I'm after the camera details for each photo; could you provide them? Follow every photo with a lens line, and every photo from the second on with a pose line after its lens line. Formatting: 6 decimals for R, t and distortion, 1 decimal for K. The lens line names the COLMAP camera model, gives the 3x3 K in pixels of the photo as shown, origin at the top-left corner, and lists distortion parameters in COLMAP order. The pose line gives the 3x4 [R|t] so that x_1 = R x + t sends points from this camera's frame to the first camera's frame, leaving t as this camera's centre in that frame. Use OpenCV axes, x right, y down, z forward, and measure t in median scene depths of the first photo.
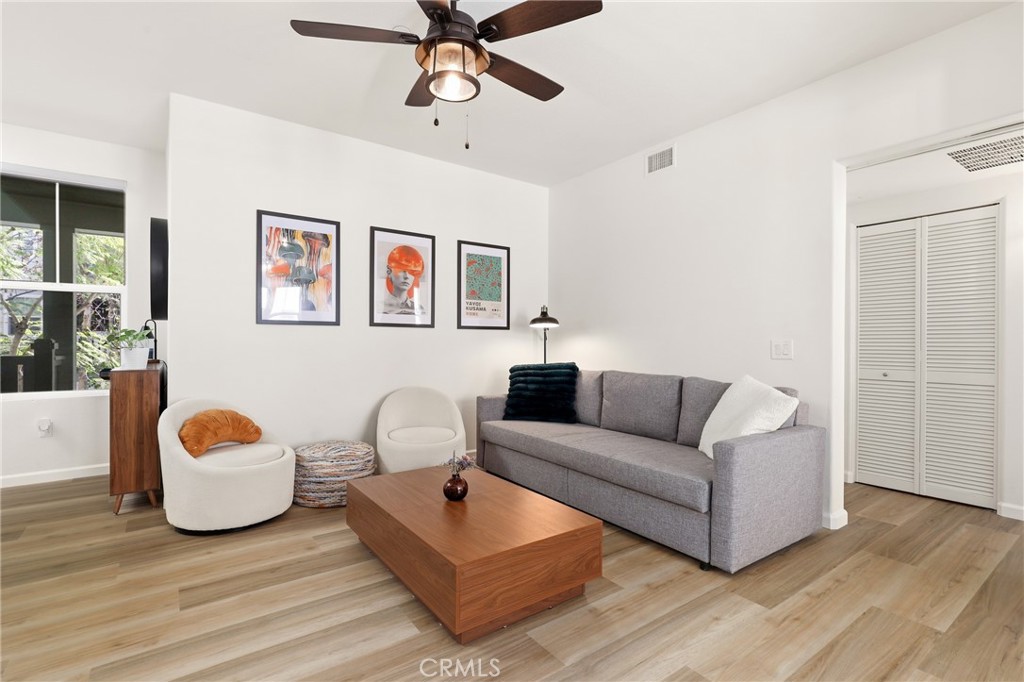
lens RADIAL K [[464.7, 0, 517.1], [0, 464.7, 337.8], [0, 0, 1]] dist [0.001915, 0.000375]
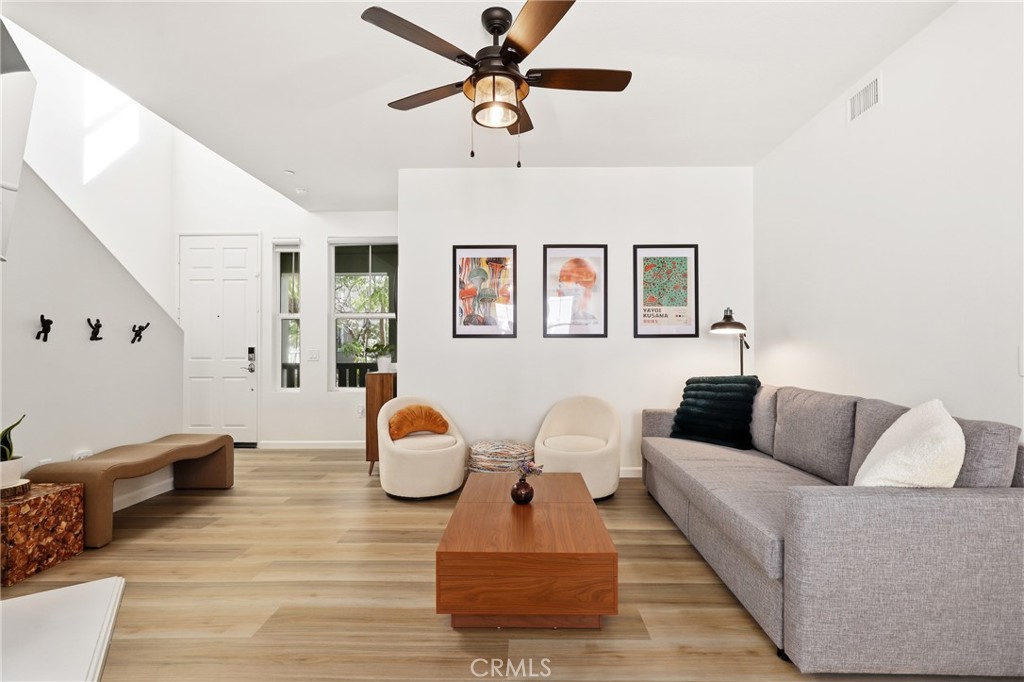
lens RADIAL K [[475.4, 0, 512.0], [0, 475.4, 341.0], [0, 0, 1]] dist [0.001522, 0.000055]
pose [[0.802824, -0.020162, -0.595876, 0.310868], [0.011544, 0.999766, -0.018274, 0.002901], [0.596105, 0.007792, 0.802869, 0.081386]]
